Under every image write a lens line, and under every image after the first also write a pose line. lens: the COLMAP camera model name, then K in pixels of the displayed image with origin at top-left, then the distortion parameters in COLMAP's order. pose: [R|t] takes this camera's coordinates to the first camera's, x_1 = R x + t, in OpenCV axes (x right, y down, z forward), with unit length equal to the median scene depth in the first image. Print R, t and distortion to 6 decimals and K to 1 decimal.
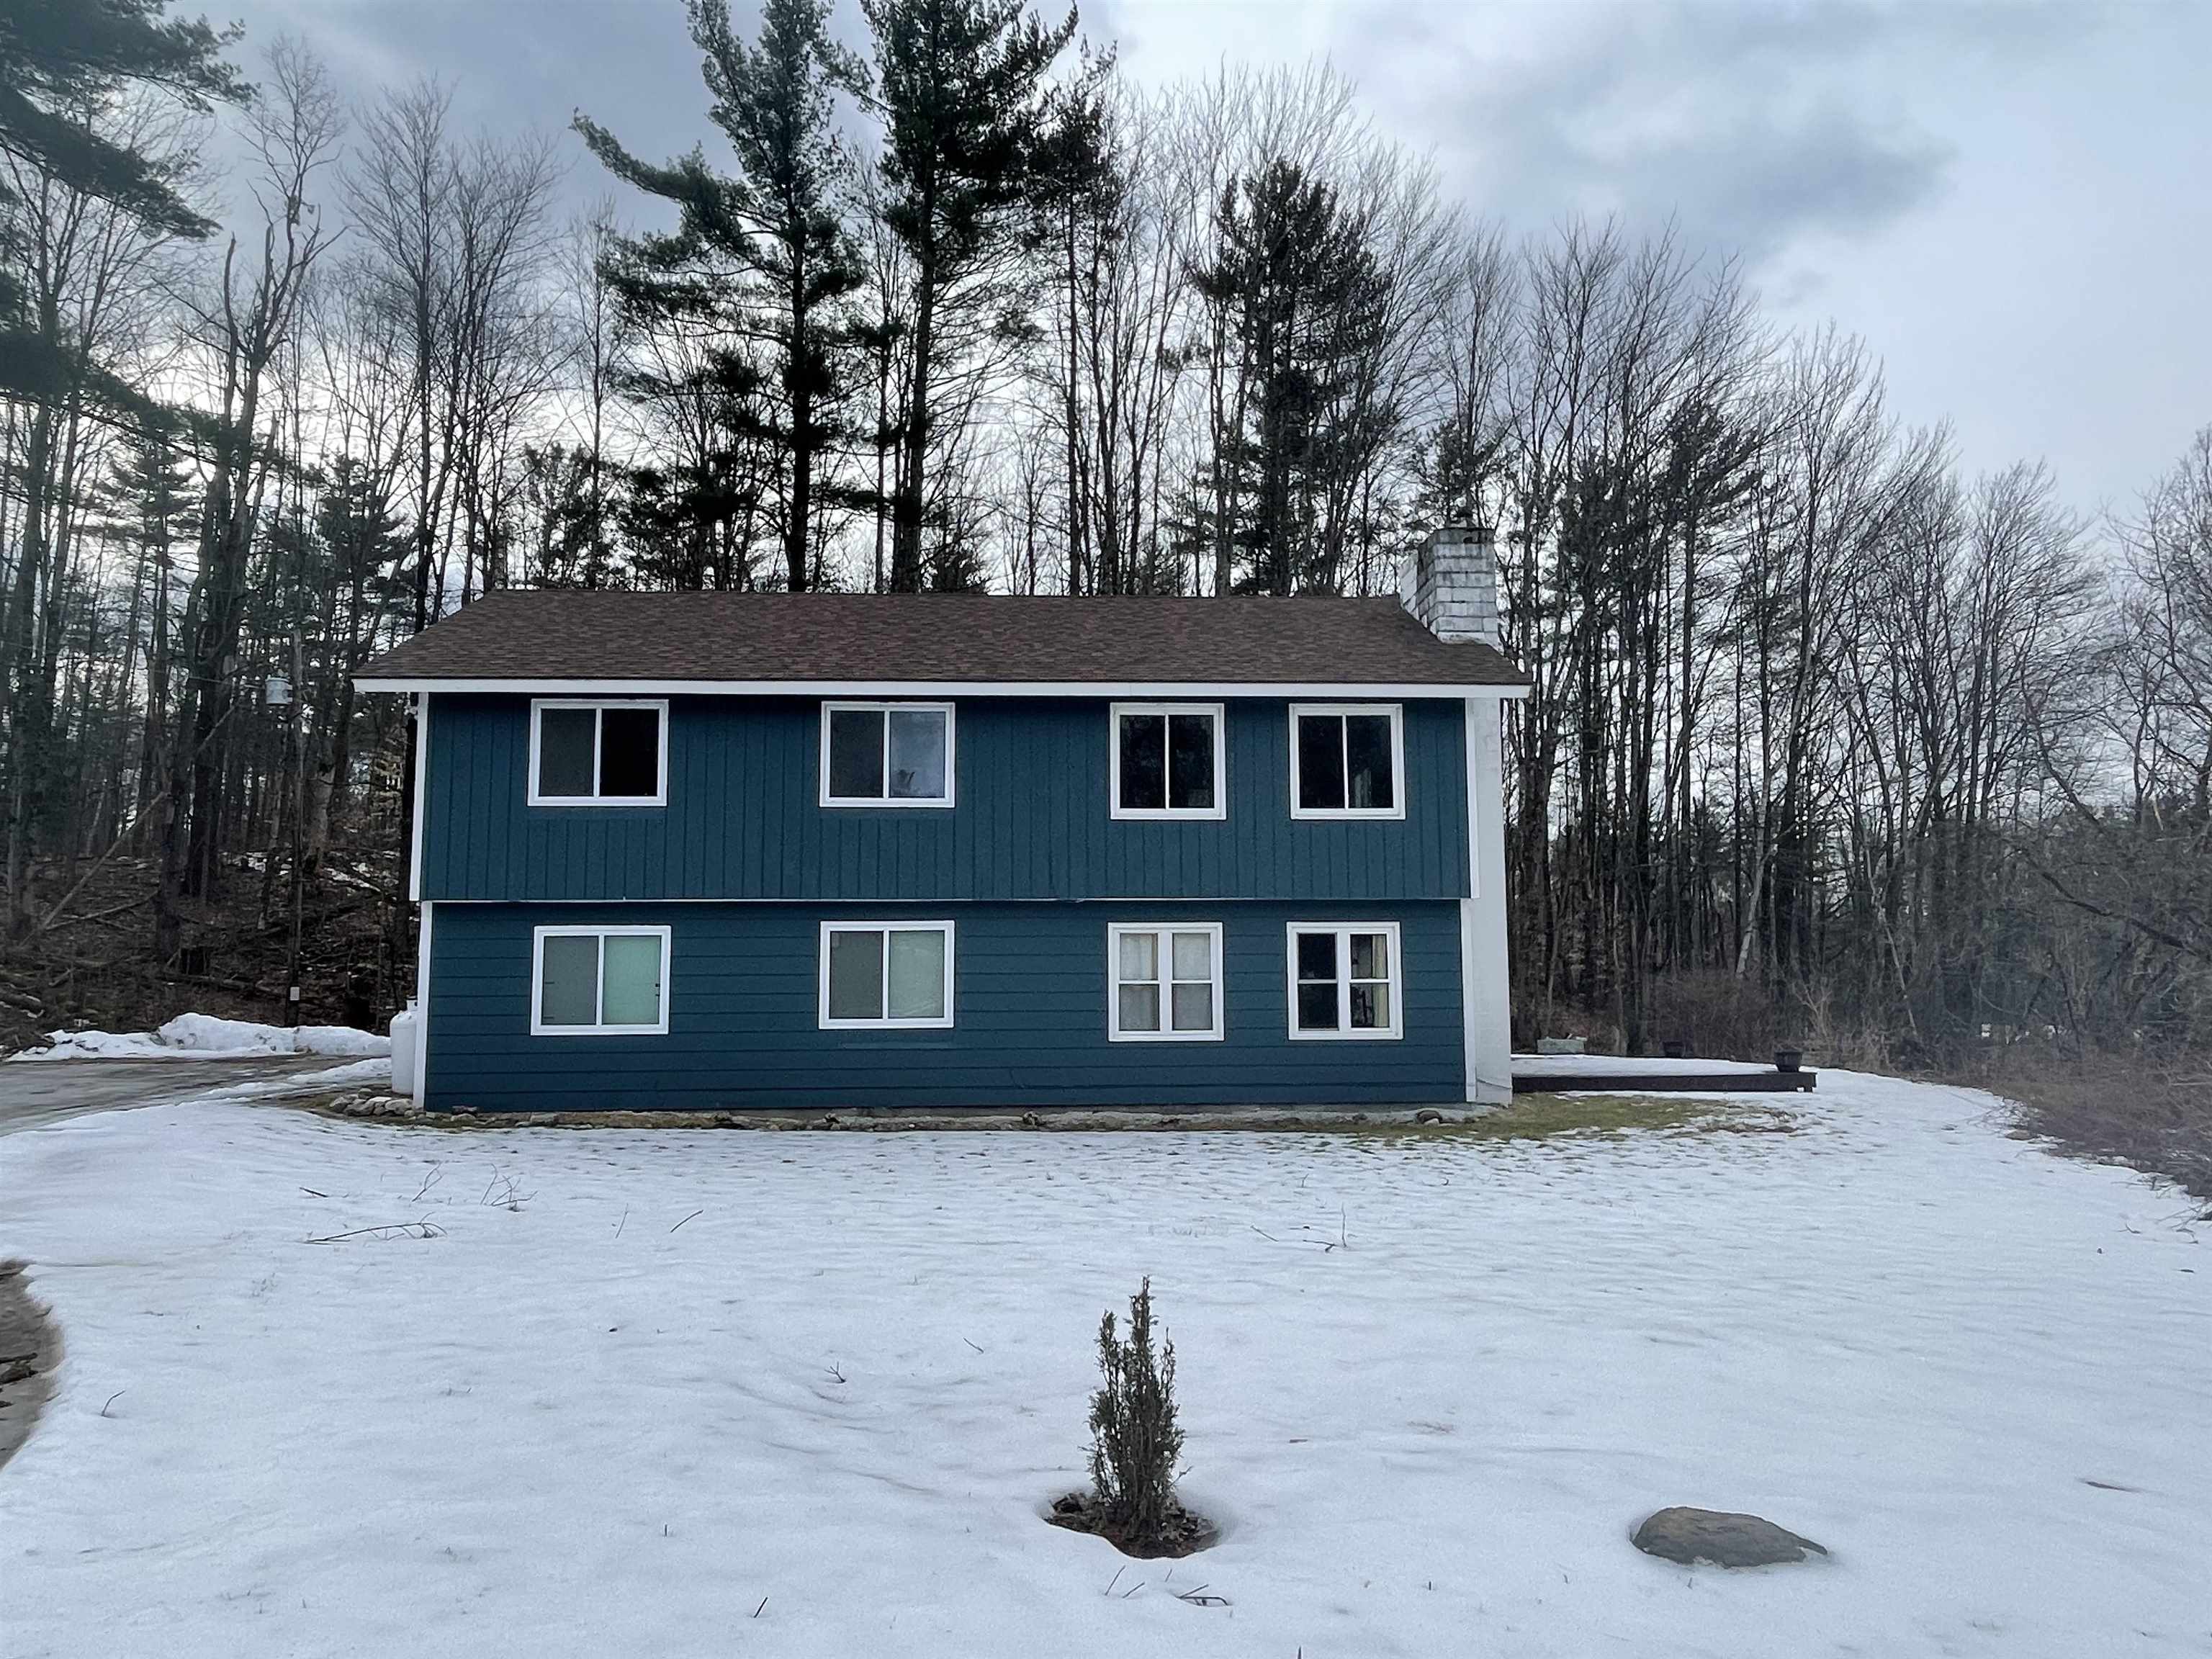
lens RADIAL K [[1412.7, 0, 1107.1], [0, 1412.7, 838.5], [0, 0, 1]] dist [-0.009274, 0.012424]
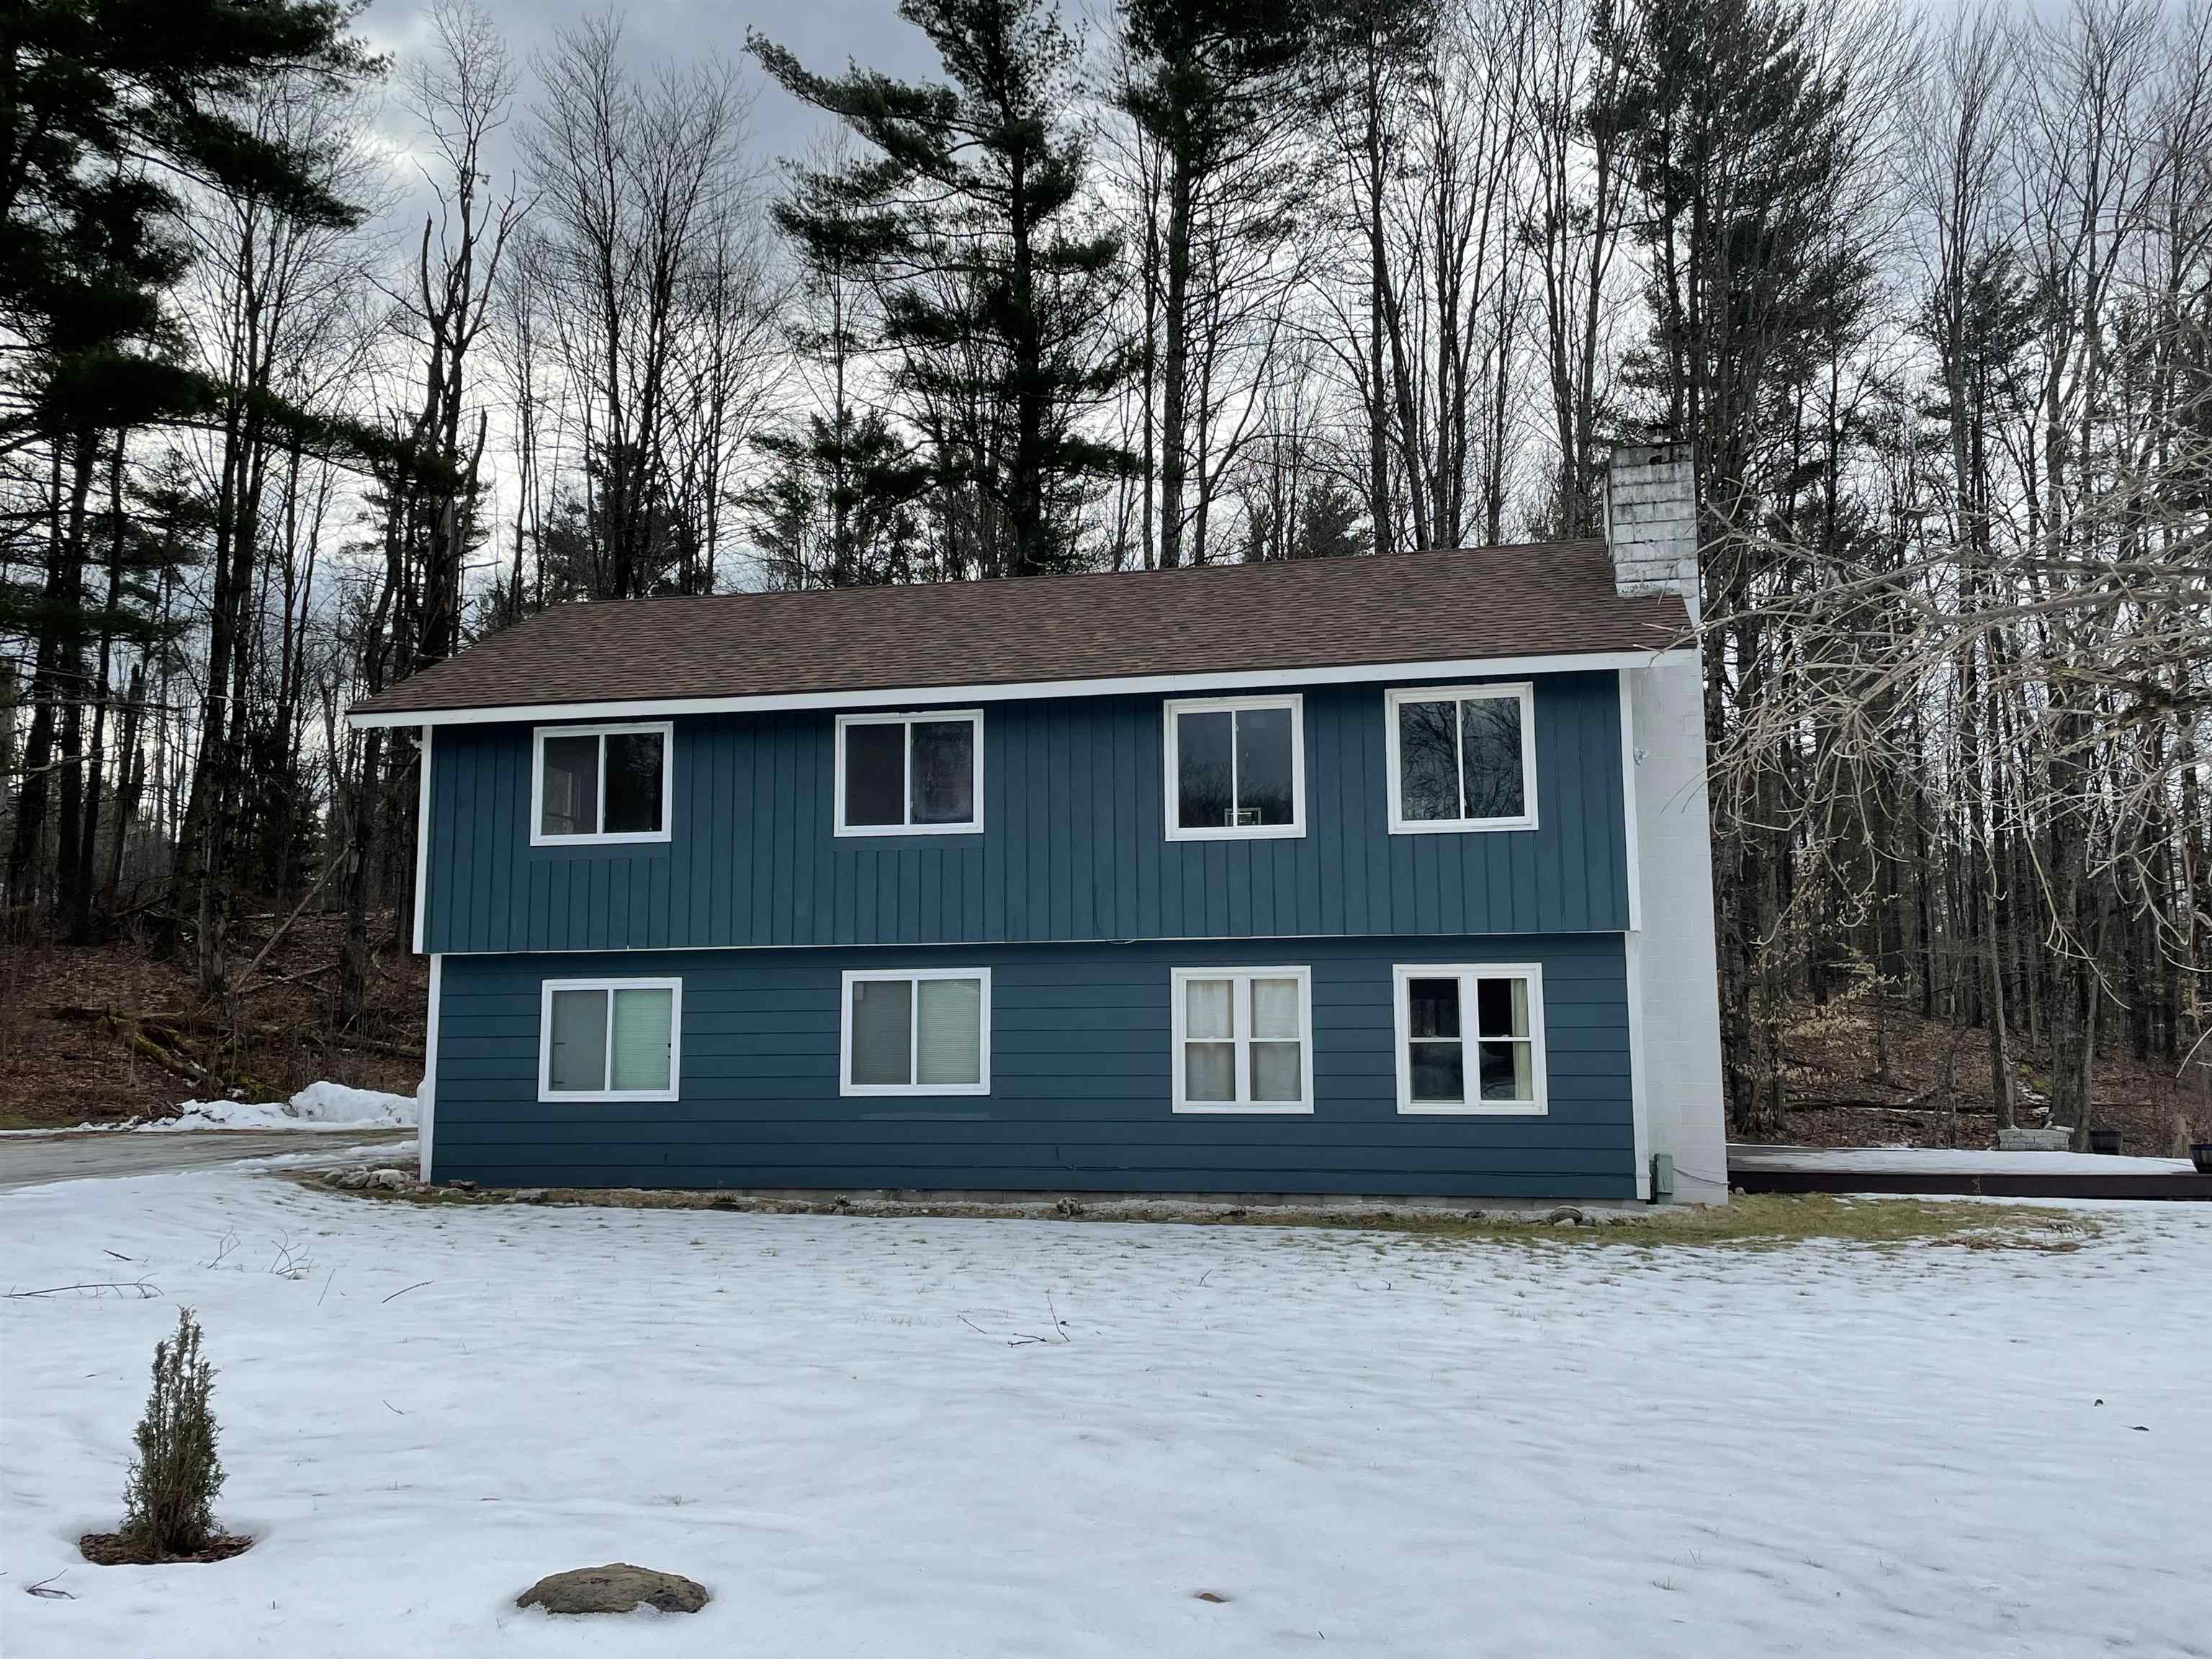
lens RADIAL K [[1806.4, 0, 1105.5], [0, 1806.4, 828.0], [0, 0, 1]] dist [0.061198, -0.015531]
pose [[0.965578, -0.031877, -0.258153, 0.236328], [0.026531, 0.999356, -0.024167, 0.003039], [0.258757, 0.016486, 0.965802, -0.024016]]
